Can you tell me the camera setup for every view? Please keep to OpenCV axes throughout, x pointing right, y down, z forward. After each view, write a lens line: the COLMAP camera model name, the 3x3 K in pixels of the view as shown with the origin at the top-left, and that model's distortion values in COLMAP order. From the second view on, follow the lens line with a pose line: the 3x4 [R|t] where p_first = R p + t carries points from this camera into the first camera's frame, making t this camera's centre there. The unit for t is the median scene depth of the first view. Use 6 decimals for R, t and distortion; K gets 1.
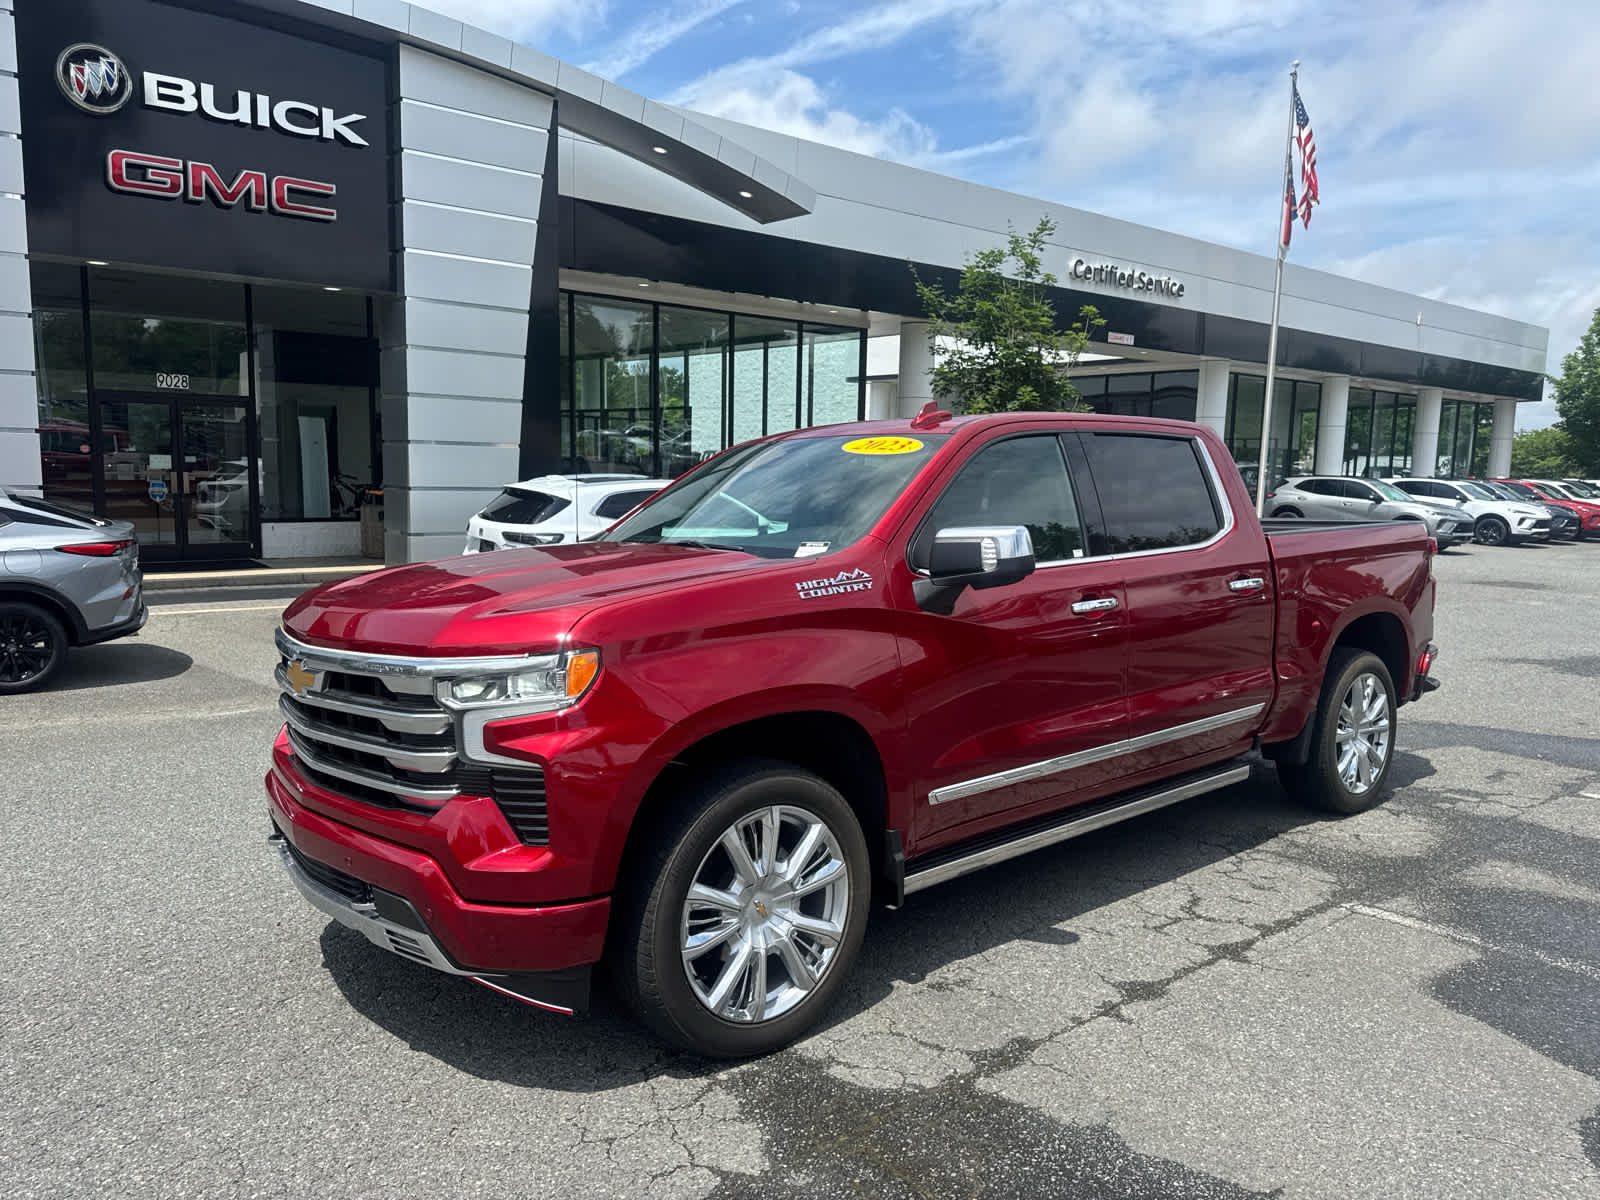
lens RADIAL K [[1133.9, 0, 800.0], [0, 1133.9, 600.0], [0, 0, 1]] dist [-0.002747, -0.008446]
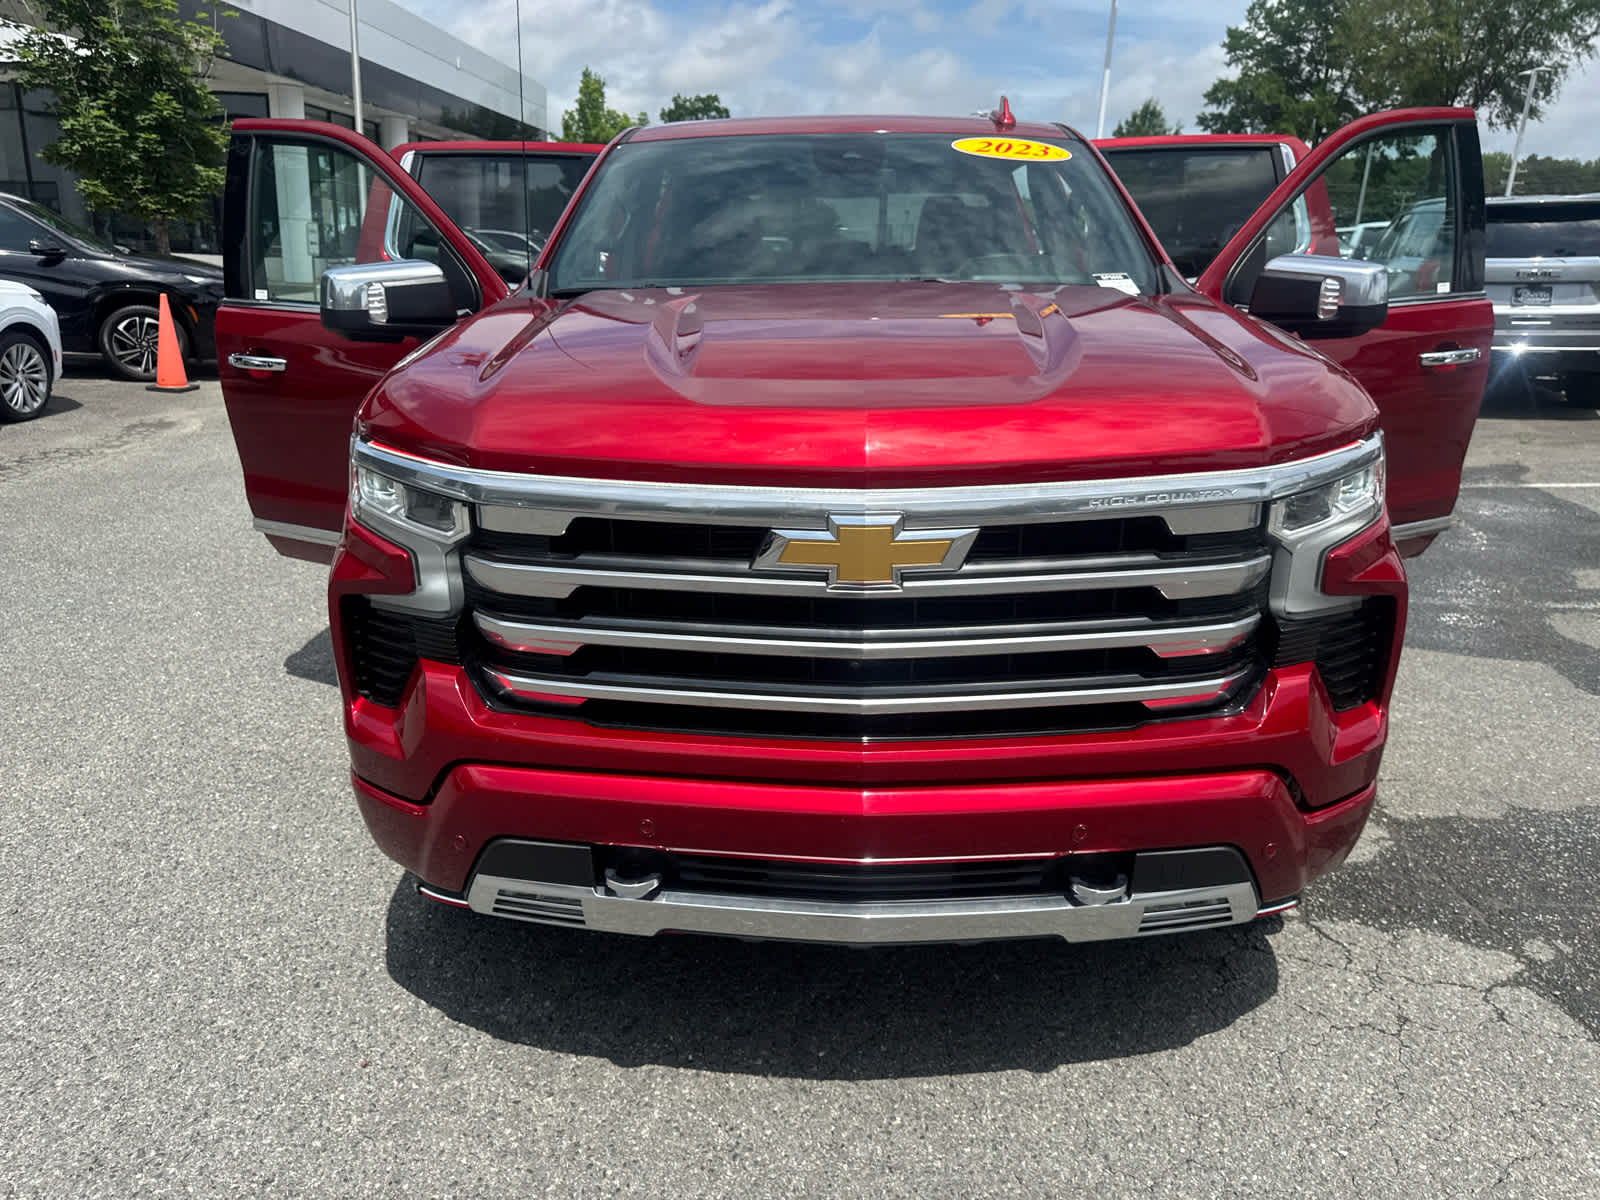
lens RADIAL K [[1145.1, 0, 790.8], [0, 1145.1, 614.6], [0, 0, 1]] dist [0.002415, -0.007847]
pose [[0.666829, -0.215635, 0.713331, -0.227570], [0.056897, 0.969158, 0.239782, -0.008216], [-0.743036, -0.119308, 0.658531, 0.185270]]
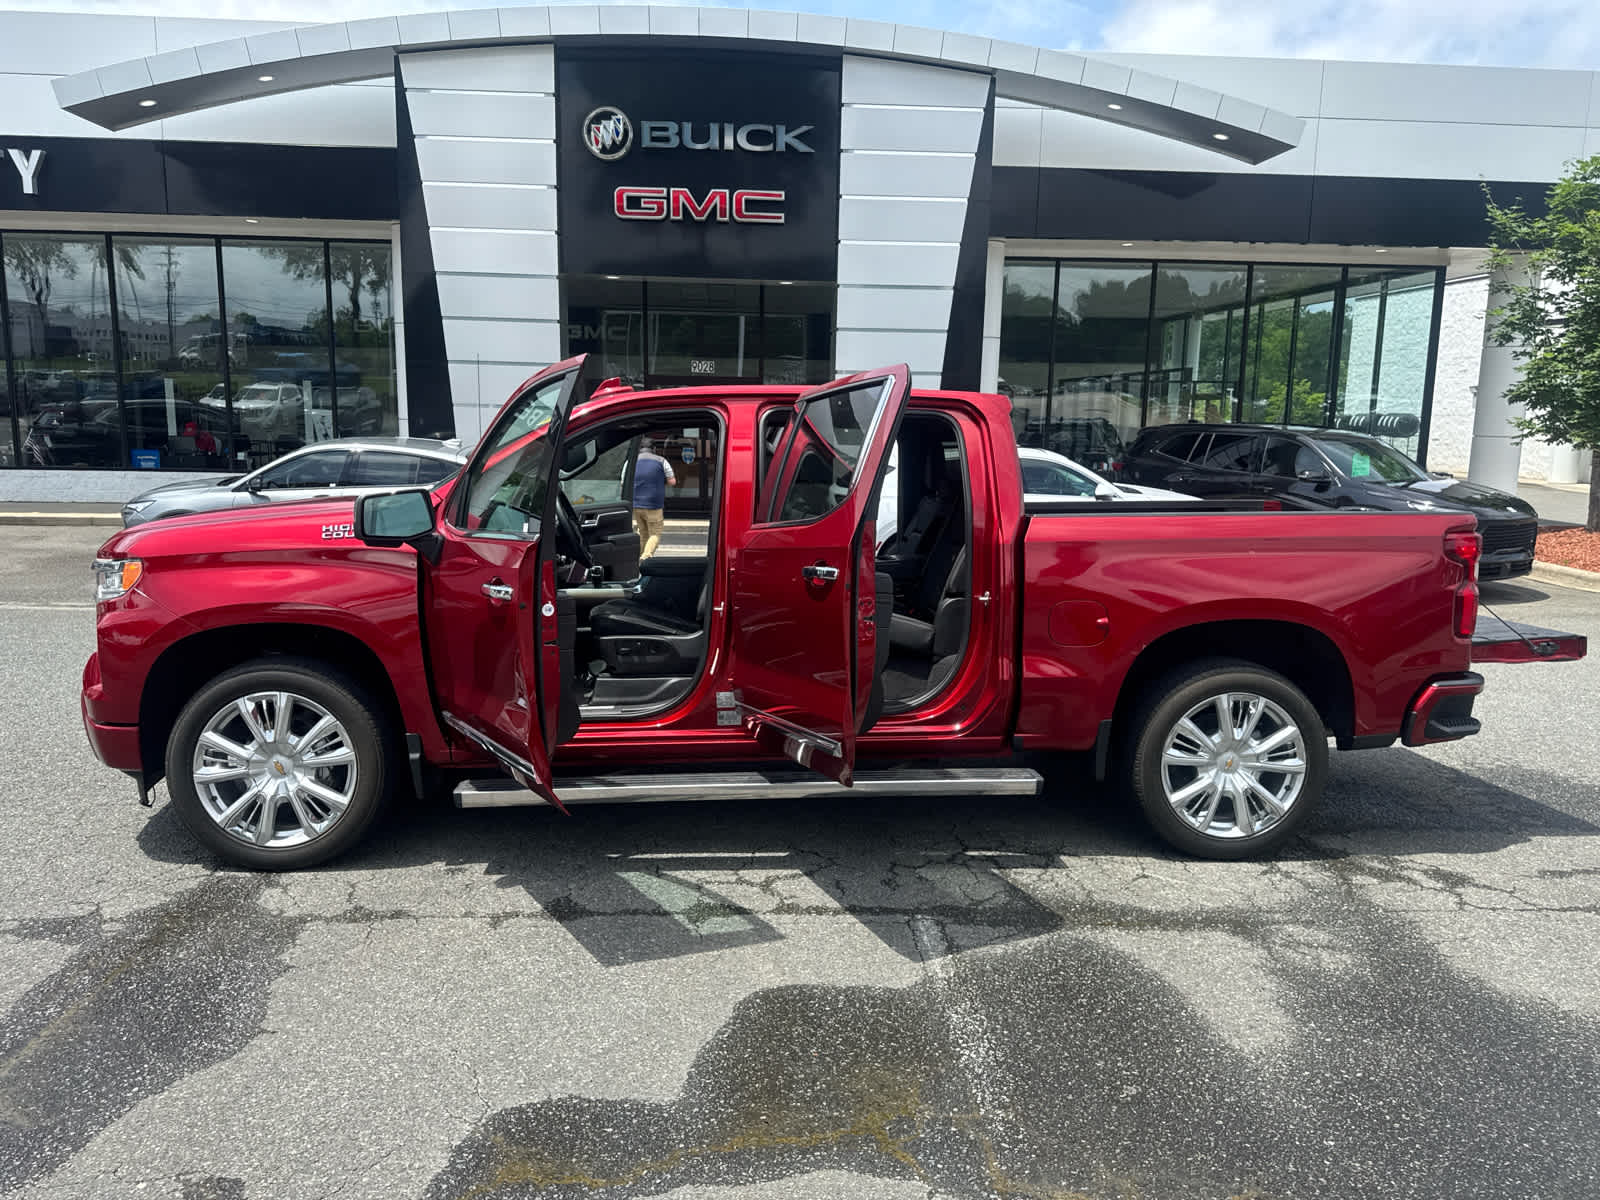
lens RADIAL K [[1112.0, 0, 789.3], [0, 1112.0, 599.0], [0, 0, 1]] dist [0.061216, -0.078445]
pose [[0.806464, 0.086922, -0.584859, 0.327483], [-0.067985, 0.996207, 0.054313, -0.011744], [0.587362, -0.004040, 0.809314, 0.071130]]
